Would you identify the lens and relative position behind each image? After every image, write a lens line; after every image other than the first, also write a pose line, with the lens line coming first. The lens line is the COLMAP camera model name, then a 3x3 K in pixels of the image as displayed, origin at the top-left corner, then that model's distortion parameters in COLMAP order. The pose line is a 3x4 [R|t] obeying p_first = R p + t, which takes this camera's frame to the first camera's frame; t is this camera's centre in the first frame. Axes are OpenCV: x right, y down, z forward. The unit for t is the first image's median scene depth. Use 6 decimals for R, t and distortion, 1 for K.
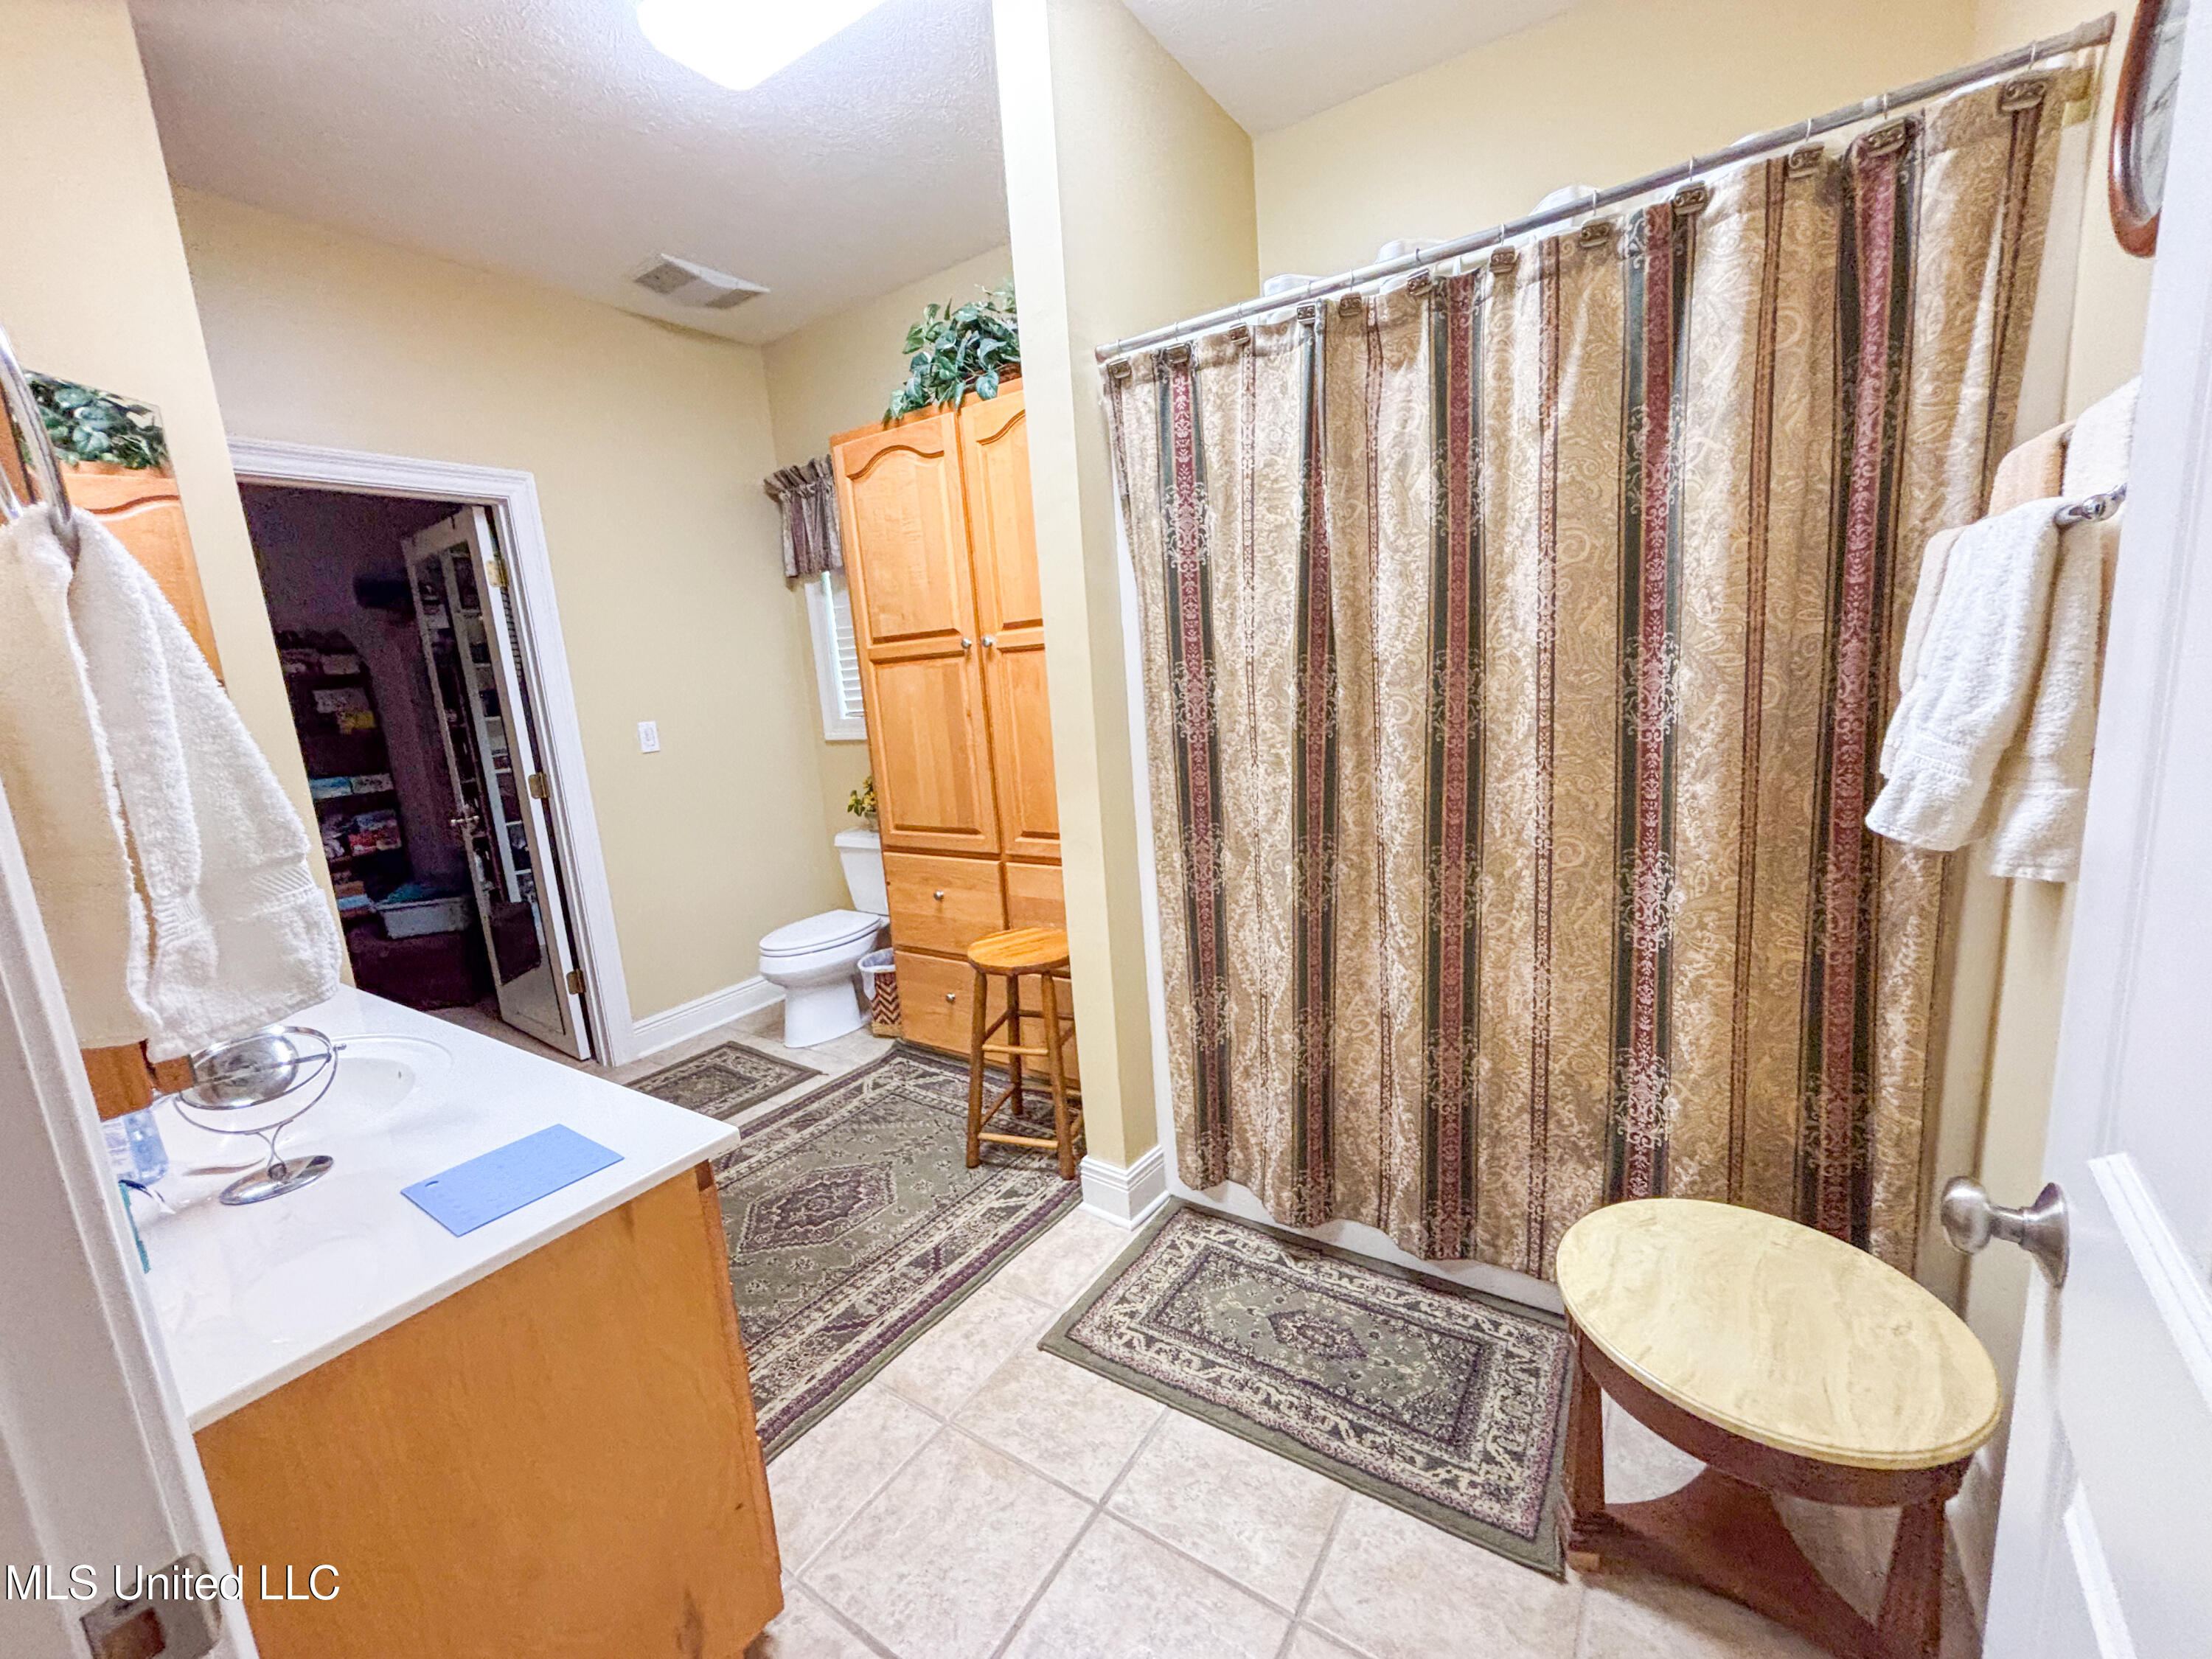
lens RADIAL K [[899.0, 0, 1105.1], [0, 899.0, 819.5], [0, 0, 1]] dist [-0.008545, 0.000434]
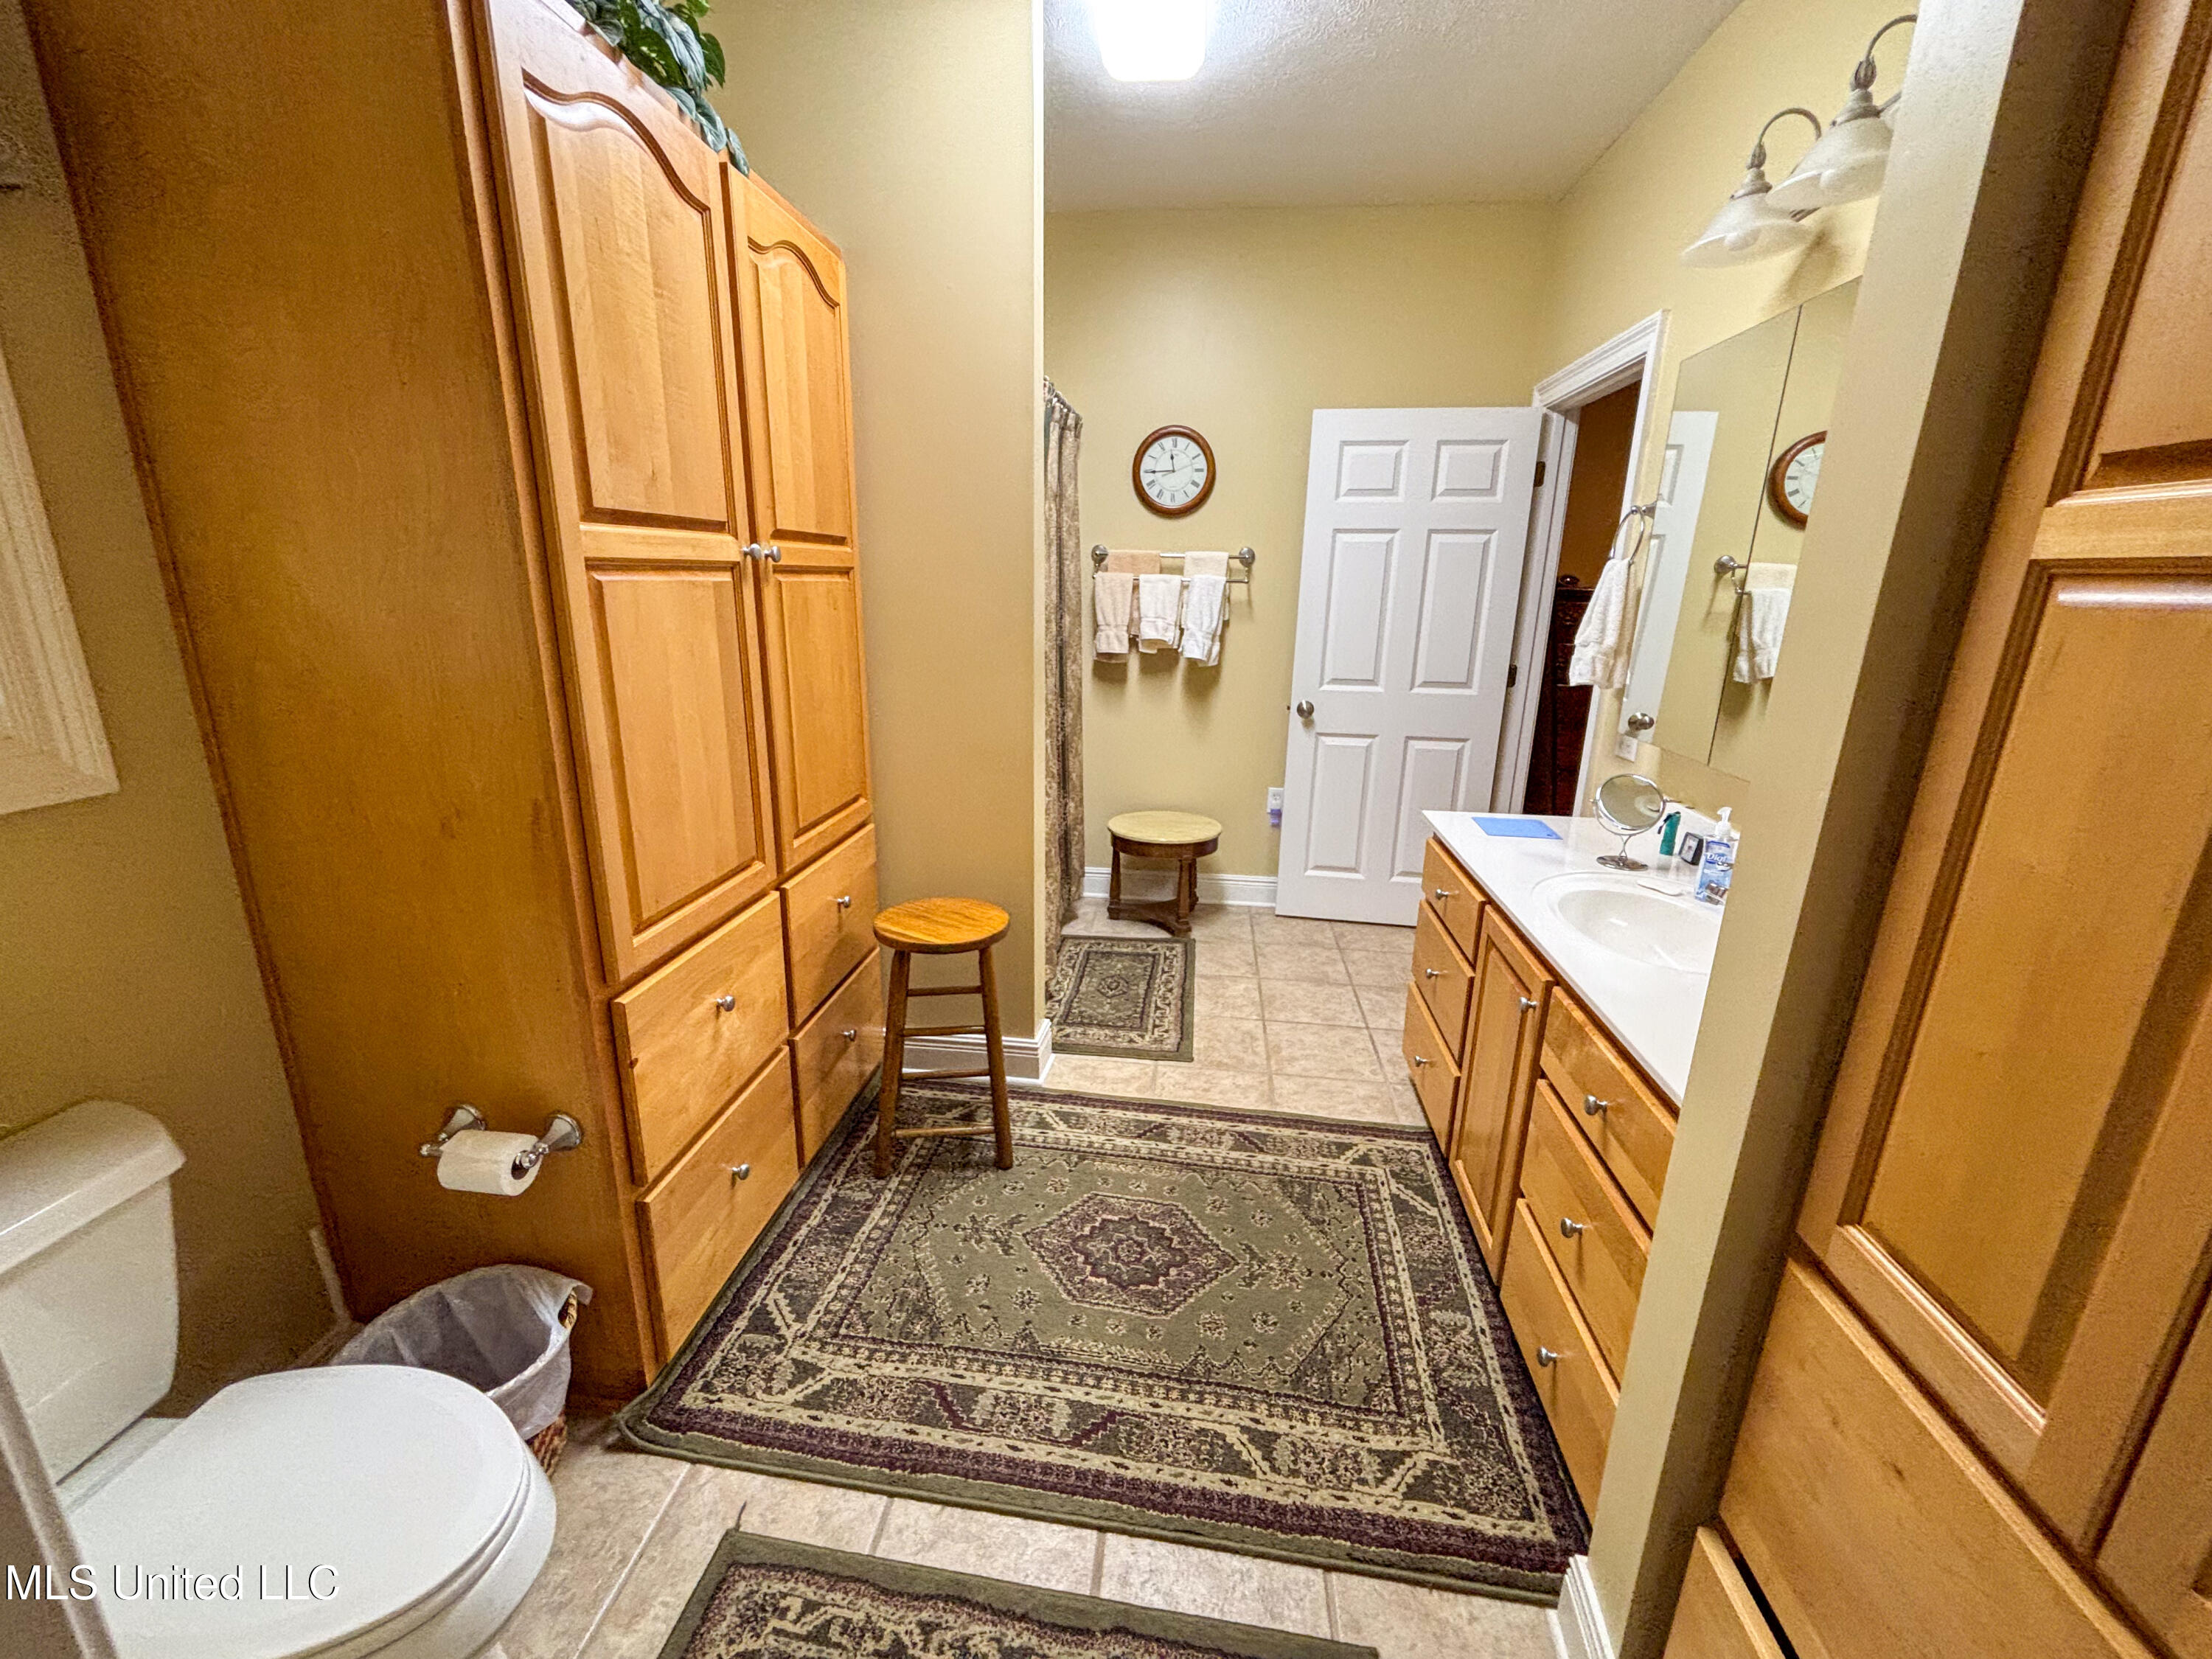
lens RADIAL K [[899.0, 0, 1095.6], [0, 899.0, 831.0], [0, 0, 1]] dist [-0.008545, 0.000434]
pose [[-0.441985, -0.170138, 0.880740, -1.134831], [0.184385, 0.943650, 0.274822, -0.188975], [-0.877868, 0.283862, -0.385708, 1.461190]]
